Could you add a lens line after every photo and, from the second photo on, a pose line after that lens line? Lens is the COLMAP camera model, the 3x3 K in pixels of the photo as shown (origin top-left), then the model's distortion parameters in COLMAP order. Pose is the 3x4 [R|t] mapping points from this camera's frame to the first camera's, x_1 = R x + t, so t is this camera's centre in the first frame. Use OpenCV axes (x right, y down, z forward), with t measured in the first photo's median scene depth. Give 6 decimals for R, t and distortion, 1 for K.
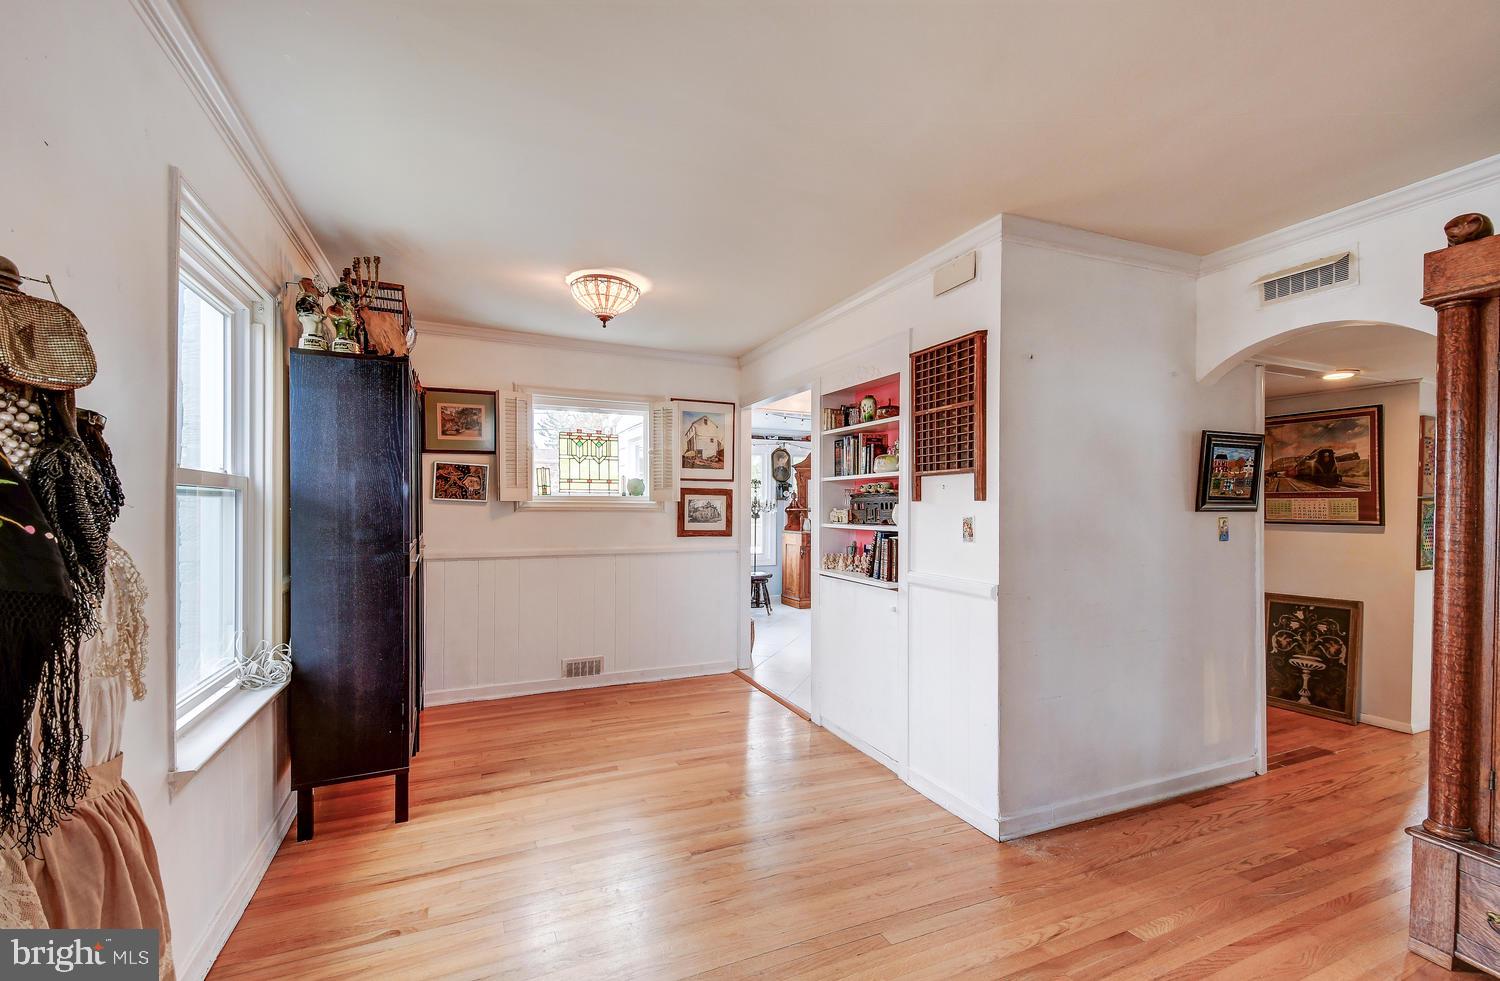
lens RADIAL K [[645.6, 0, 753.9], [0, 645.6, 506.9], [0, 0, 1]] dist [0.024200, -0.000154]
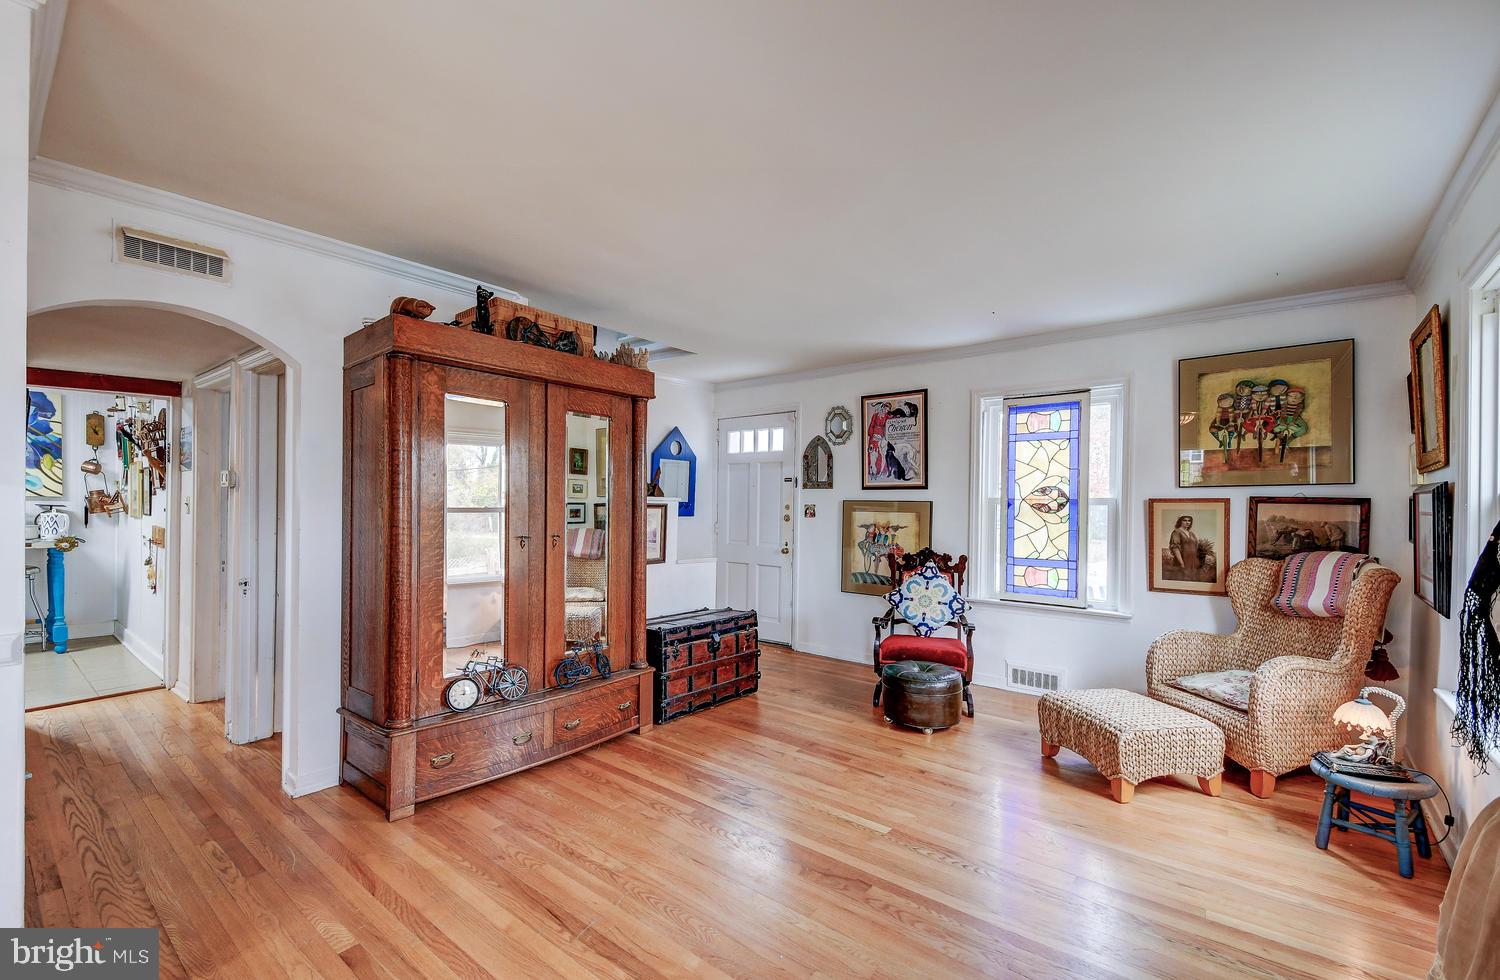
lens RADIAL K [[636.6, 0, 747.6], [0, 636.6, 509.2], [0, 0, 1]] dist [0.033905, -0.018337]
pose [[-0.453842, -0.017178, 0.890916, -0.252073], [-0.017797, 0.999789, 0.010212, -0.002369], [-0.890904, -0.011221, -0.454052, 0.456127]]
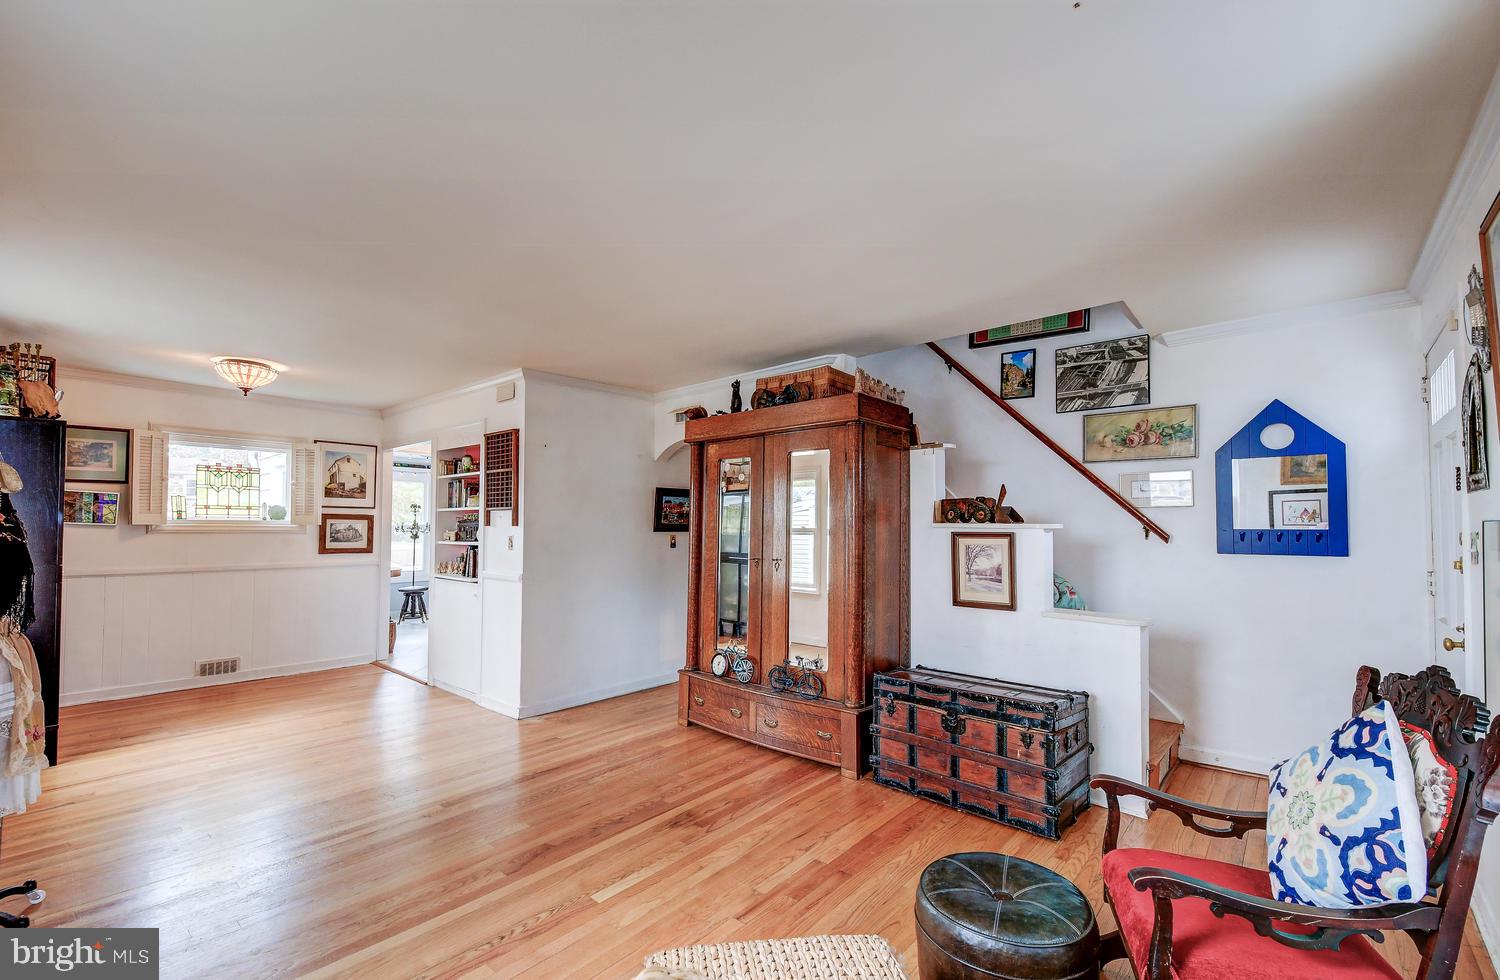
lens RADIAL K [[636.6, 0, 747.6], [0, 636.6, 509.2], [0, 0, 1]] dist [0.033905, -0.018337]
pose [[0.908626, 0.011901, 0.417440, 0.133955], [-0.000080, 0.999599, -0.028325, -0.004301], [-0.417610, 0.025703, 0.908263, -0.544154]]
